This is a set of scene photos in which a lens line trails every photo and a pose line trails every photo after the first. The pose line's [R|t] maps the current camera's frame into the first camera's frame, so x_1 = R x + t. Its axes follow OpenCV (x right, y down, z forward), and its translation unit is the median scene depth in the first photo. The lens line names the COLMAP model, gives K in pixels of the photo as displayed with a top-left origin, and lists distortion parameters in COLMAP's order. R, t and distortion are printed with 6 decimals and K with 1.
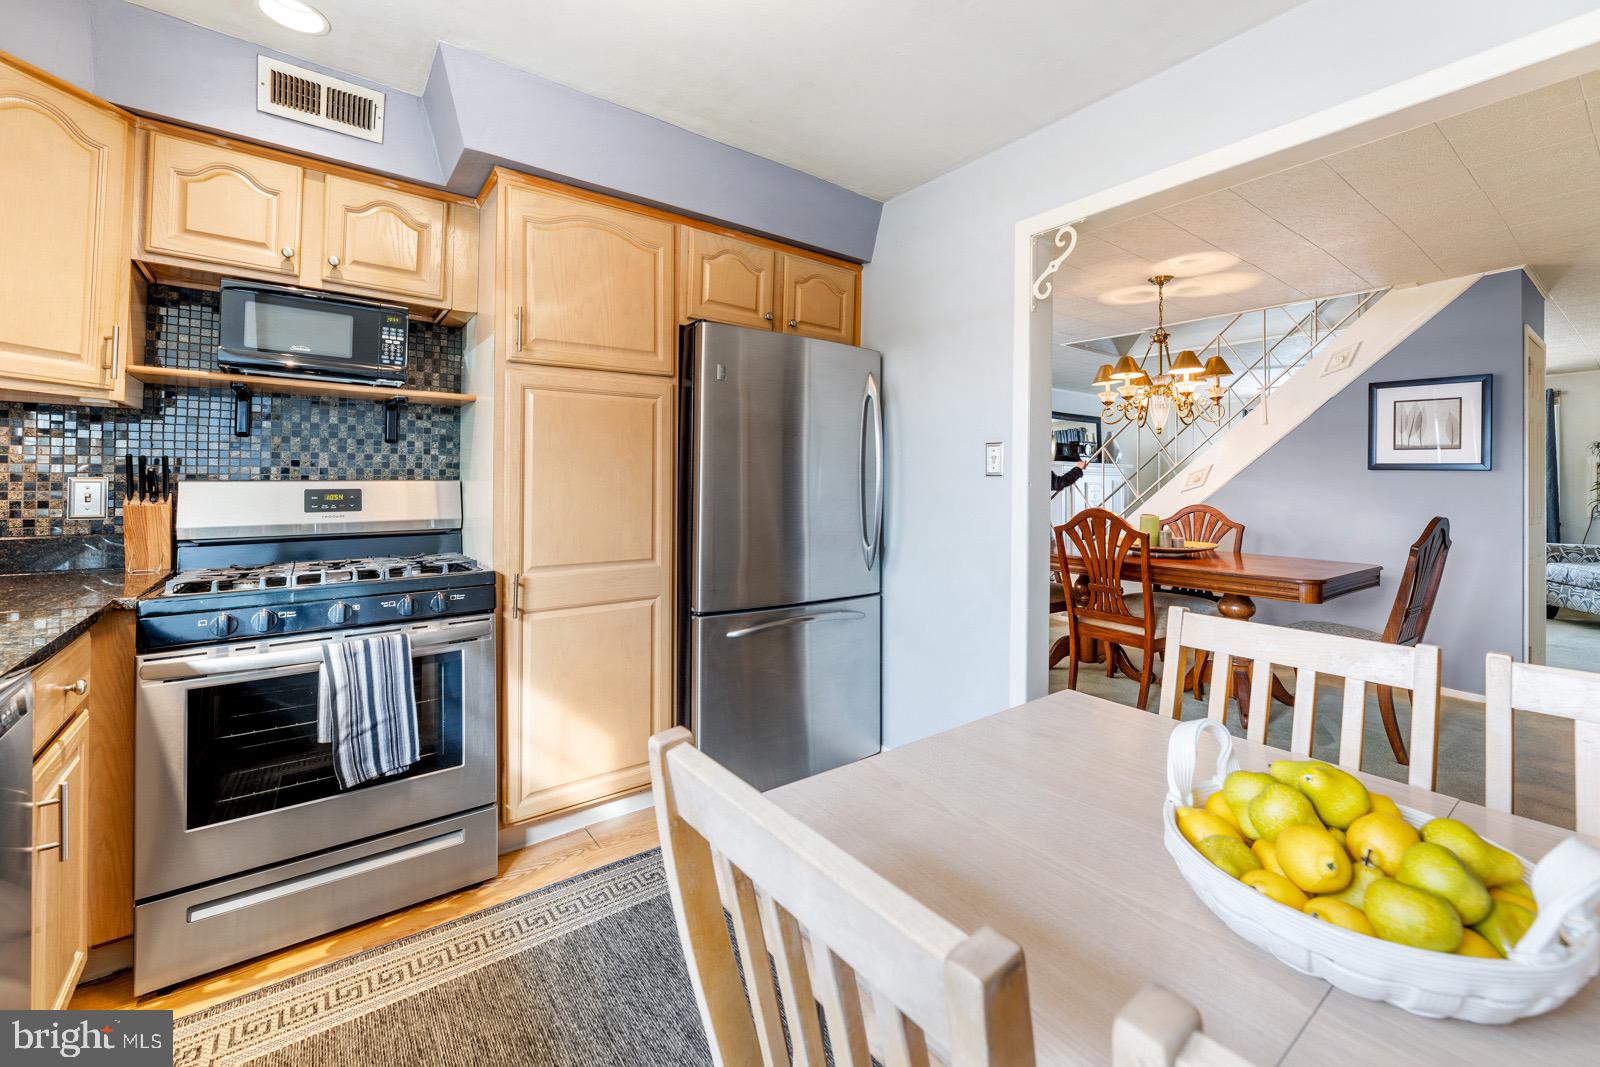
lens RADIAL K [[652.2, 0, 823.0], [0, 652.2, 473.1], [0, 0, 1]] dist [-0.000179, 0.000903]
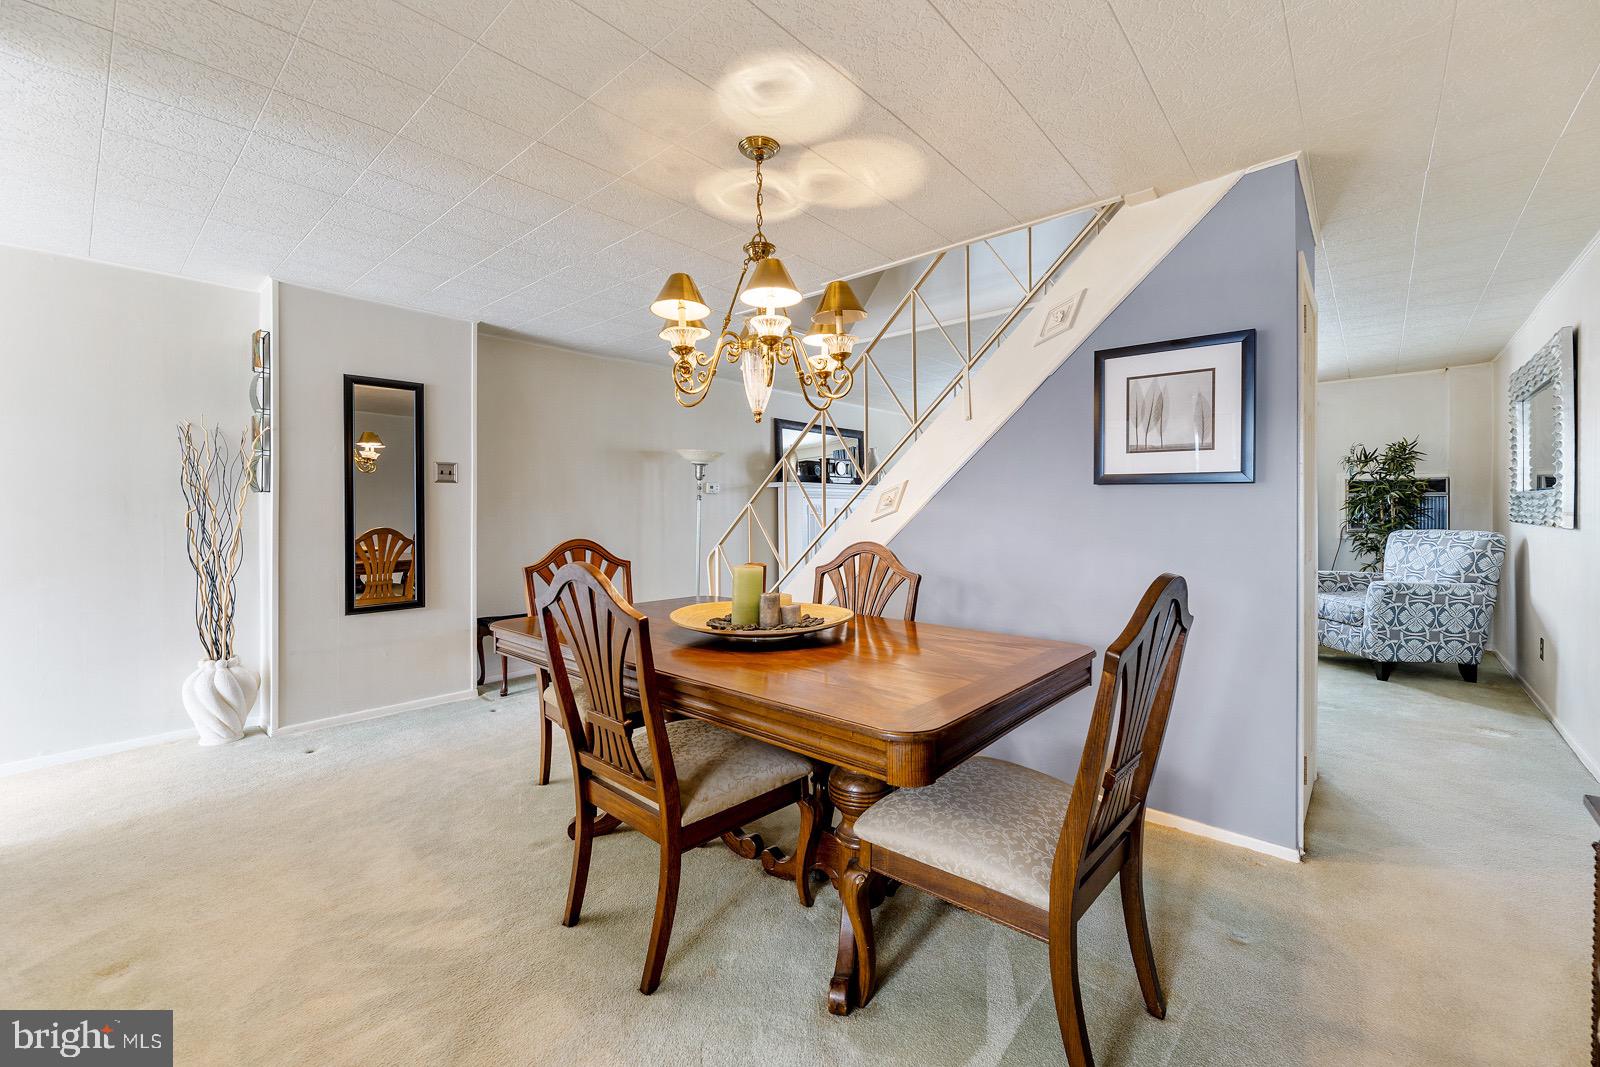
lens RADIAL K [[652.2, 0, 804.5], [0, 652.2, 510.1], [0, 0, 1]] dist [-0.000179, 0.000903]
pose [[0.979589, -0.014545, 0.200482, 0.438279], [0.011808, 0.999820, 0.014841, 0.007700], [-0.200662, -0.012170, 0.979585, 0.436989]]
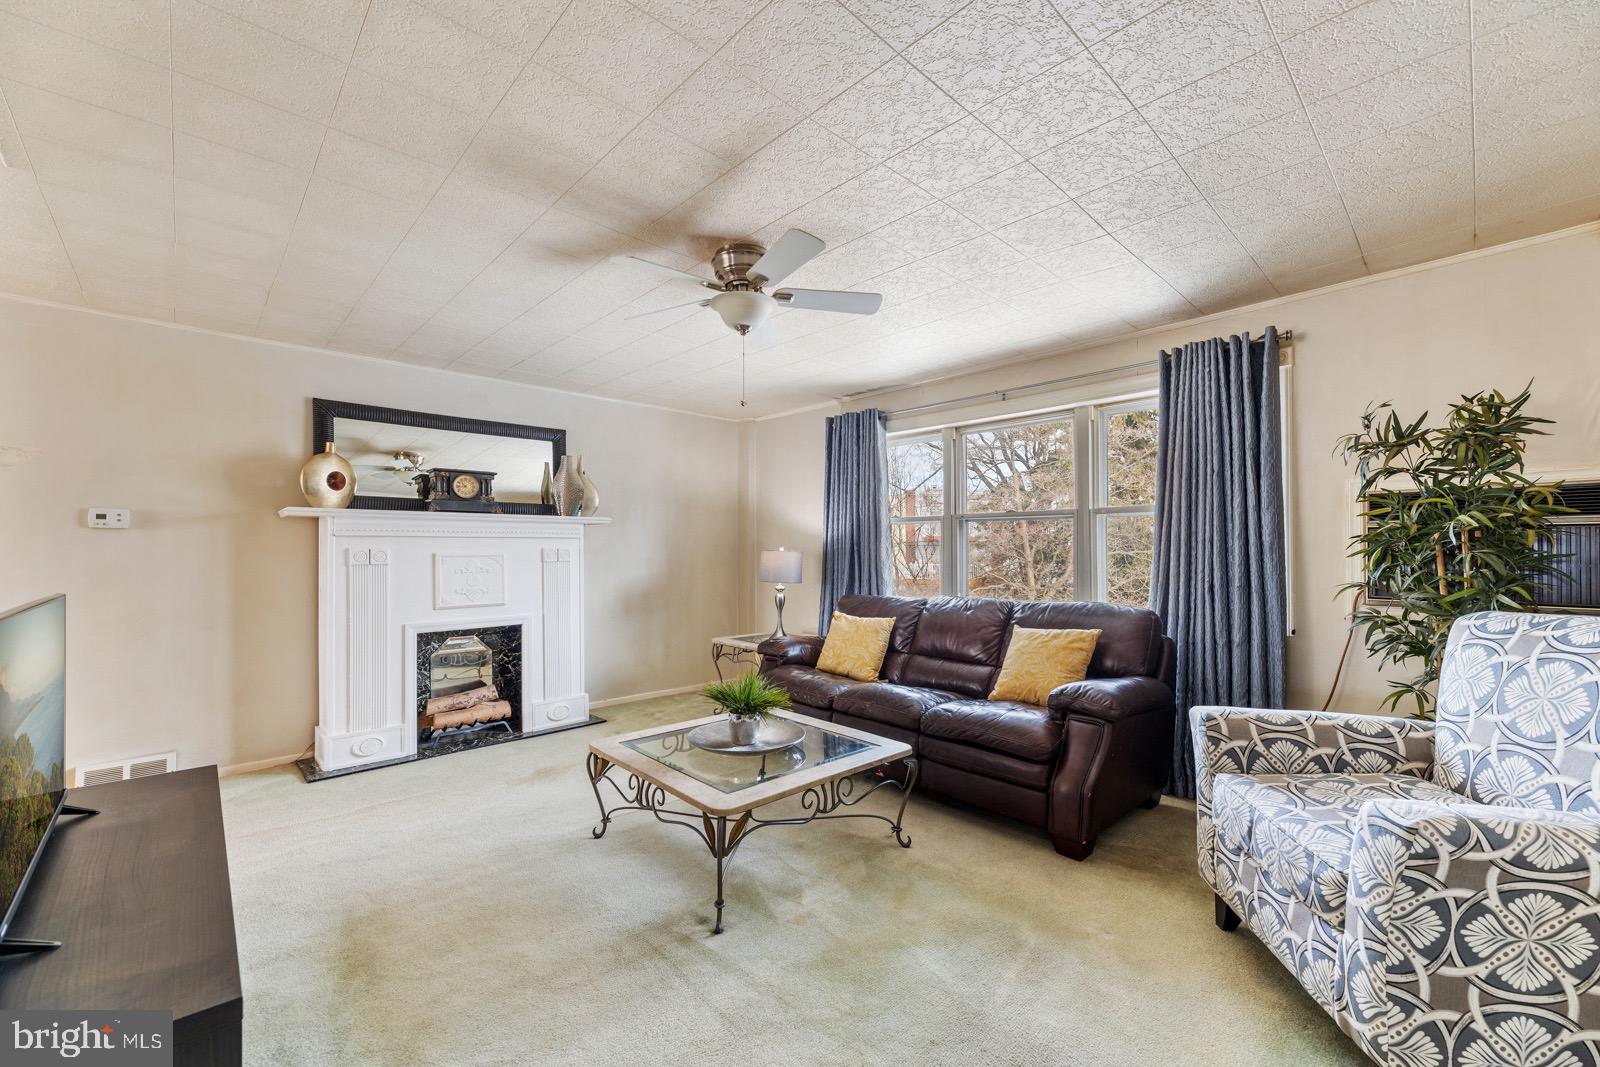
lens RADIAL K [[652.2, 0, 800.6], [0, 652.2, 550.2], [0, 0, 1]] dist [-0.000179, 0.000903]
pose [[0.993502, -0.019130, 0.112198, 1.337158], [0.017886, 0.999767, 0.012081, 0.018428], [-0.112403, -0.009995, 0.993612, 1.069635]]
